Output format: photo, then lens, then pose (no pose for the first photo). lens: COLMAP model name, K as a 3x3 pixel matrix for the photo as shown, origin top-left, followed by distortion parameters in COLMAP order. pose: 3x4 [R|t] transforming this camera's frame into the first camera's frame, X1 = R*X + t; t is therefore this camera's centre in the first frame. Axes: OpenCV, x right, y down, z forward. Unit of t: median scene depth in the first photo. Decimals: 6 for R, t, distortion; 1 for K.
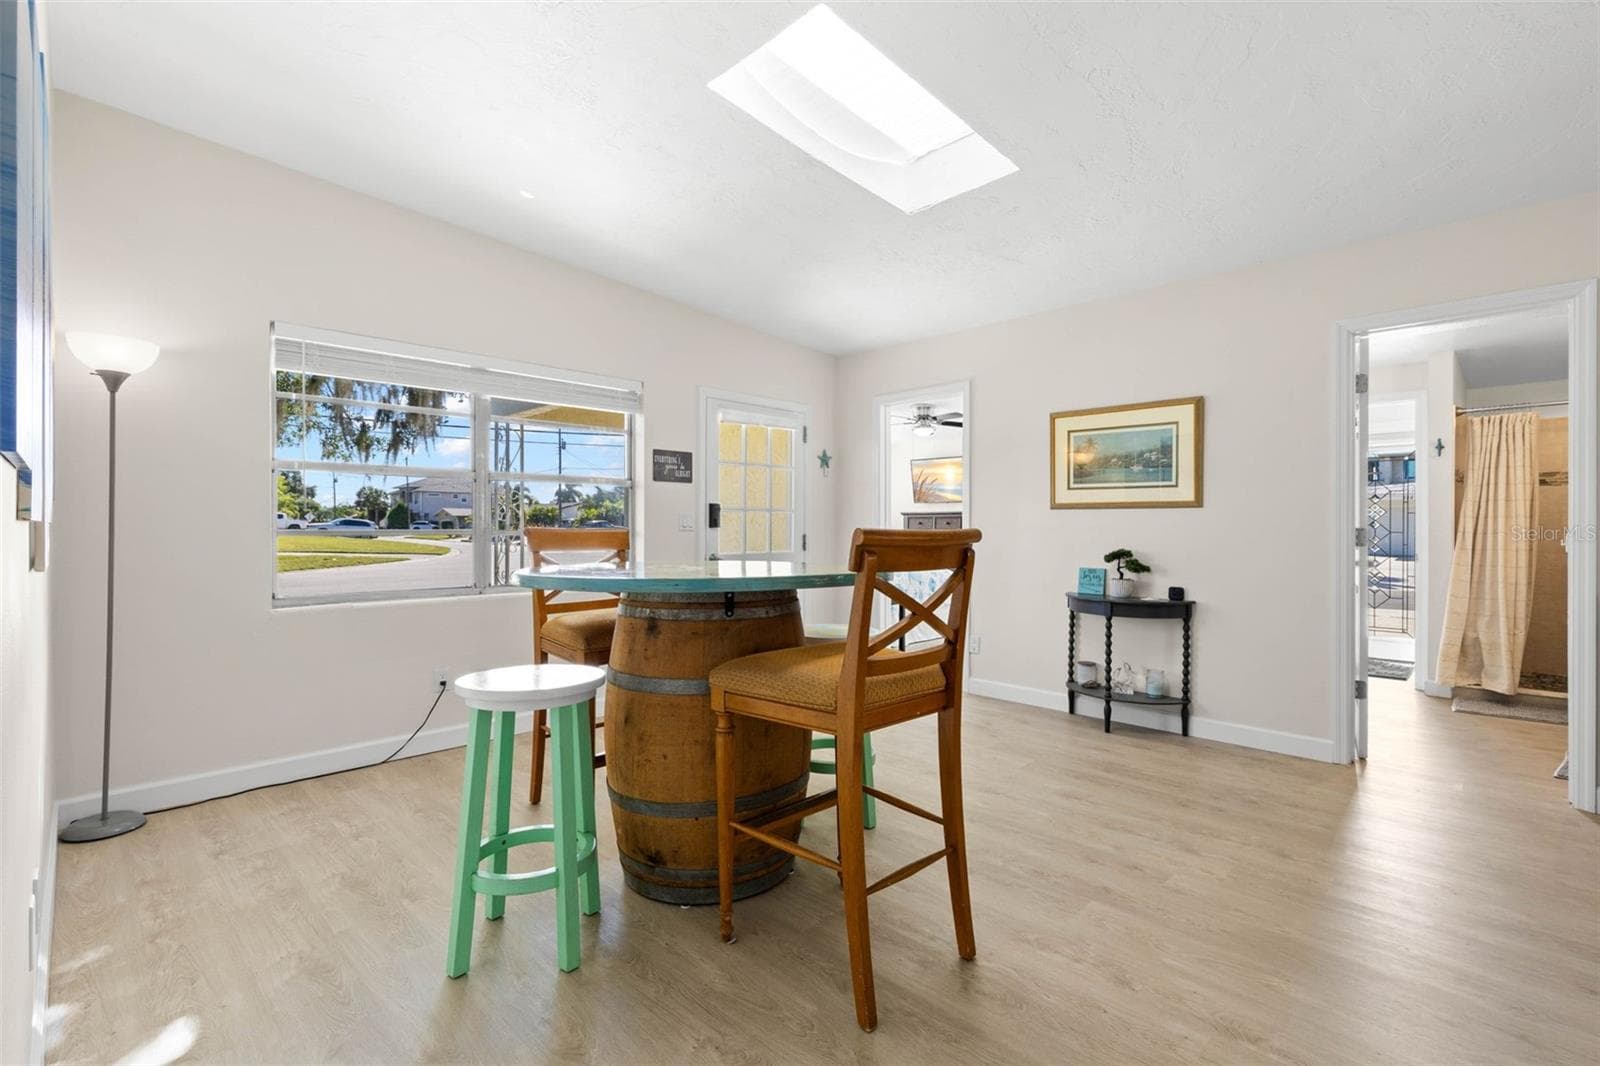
lens RADIAL K [[725.2, 0, 803.8], [0, 725.2, 529.2], [0, 0, 1]] dist [0.005054, 0.000003]
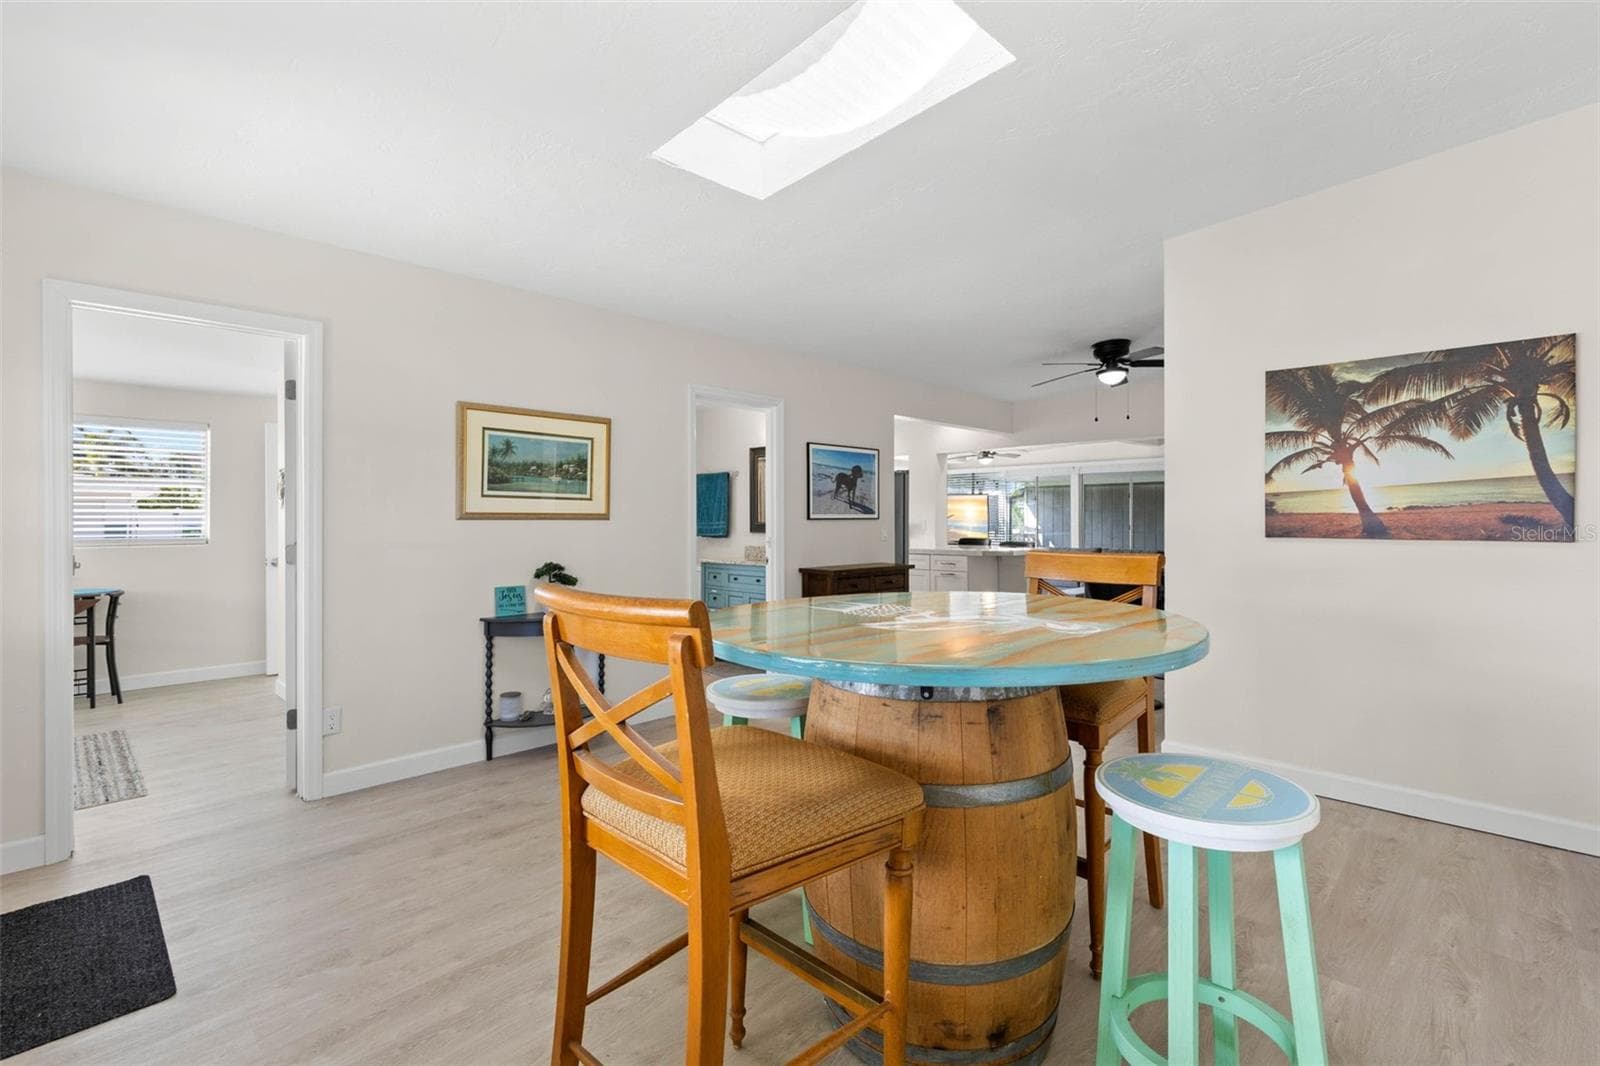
lens RADIAL K [[725.2, 0, 792.4], [0, 725.2, 523.8], [0, 0, 1]] dist [0.005054, 0.000003]
pose [[0.013433, -0.007977, 0.999878, -0.511128], [0.003845, 0.999961, 0.007926, -0.030364], [-0.999902, 0.003738, 0.013463, 0.674200]]
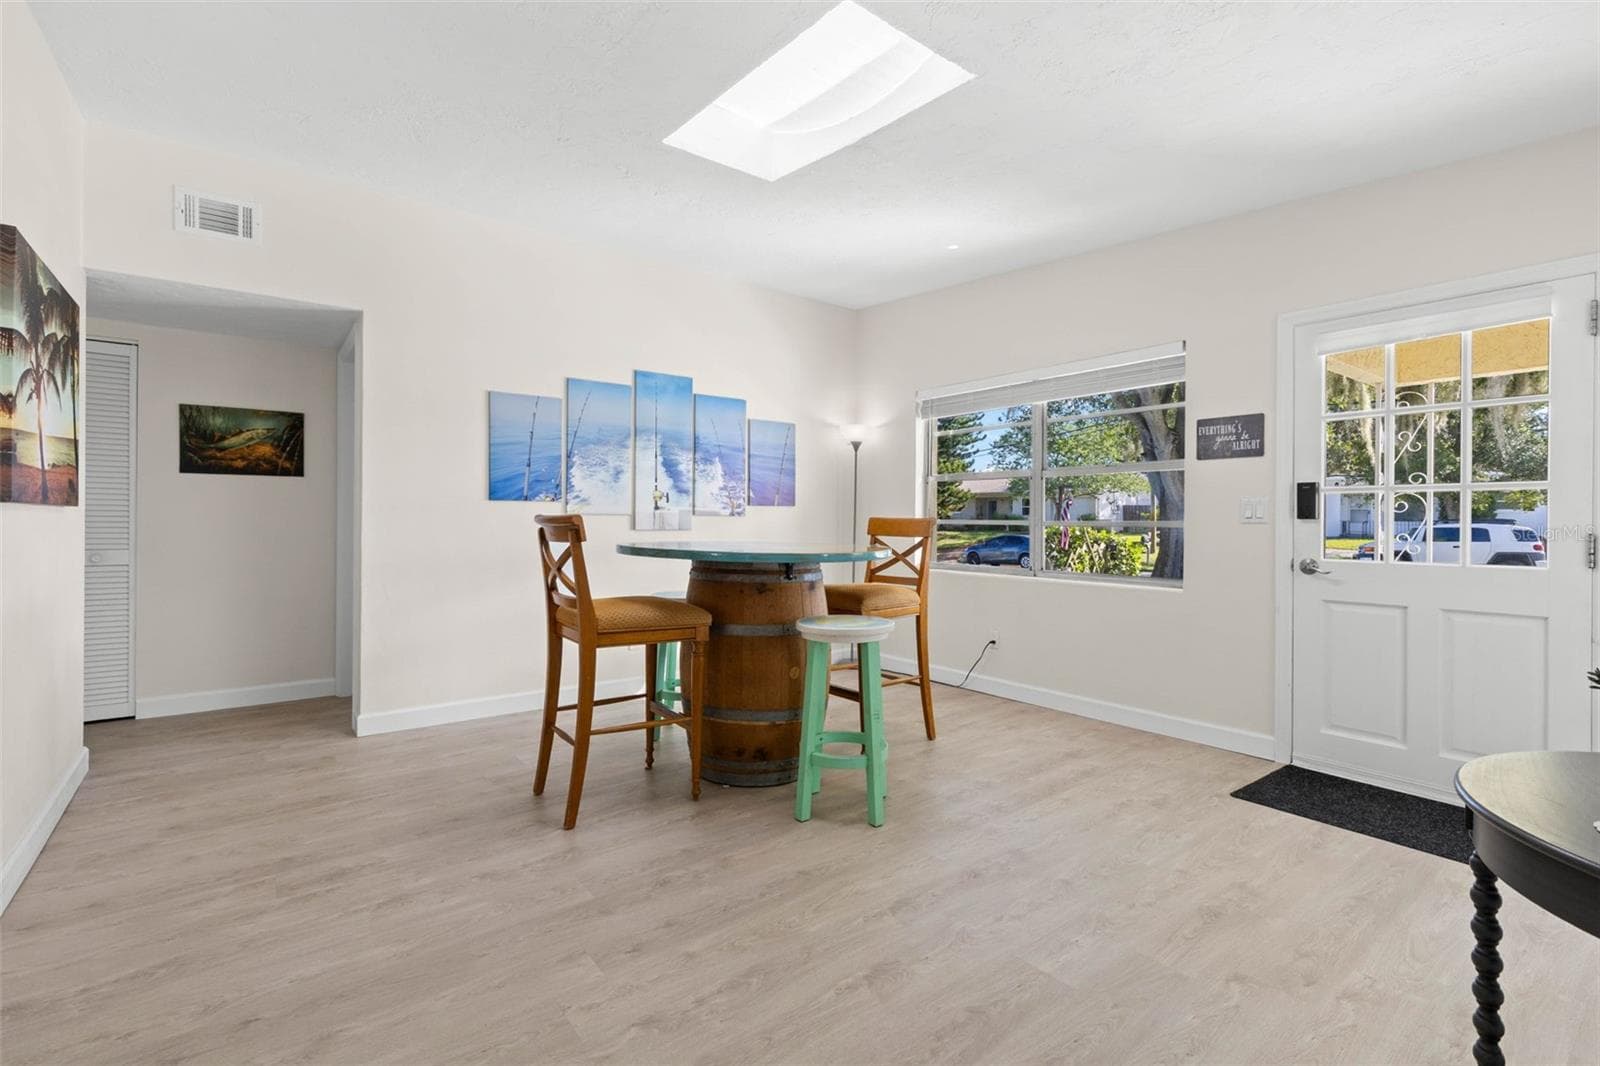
lens RADIAL K [[725.2, 0, 808.9], [0, 725.2, 525.5], [0, 0, 1]] dist [0.005054, 0.000003]
pose [[-0.131184, 0.007979, -0.991326, 0.707794], [-0.004007, 0.999955, 0.008579, 0.000273], [0.991350, 0.005097, -0.131146, 0.754996]]
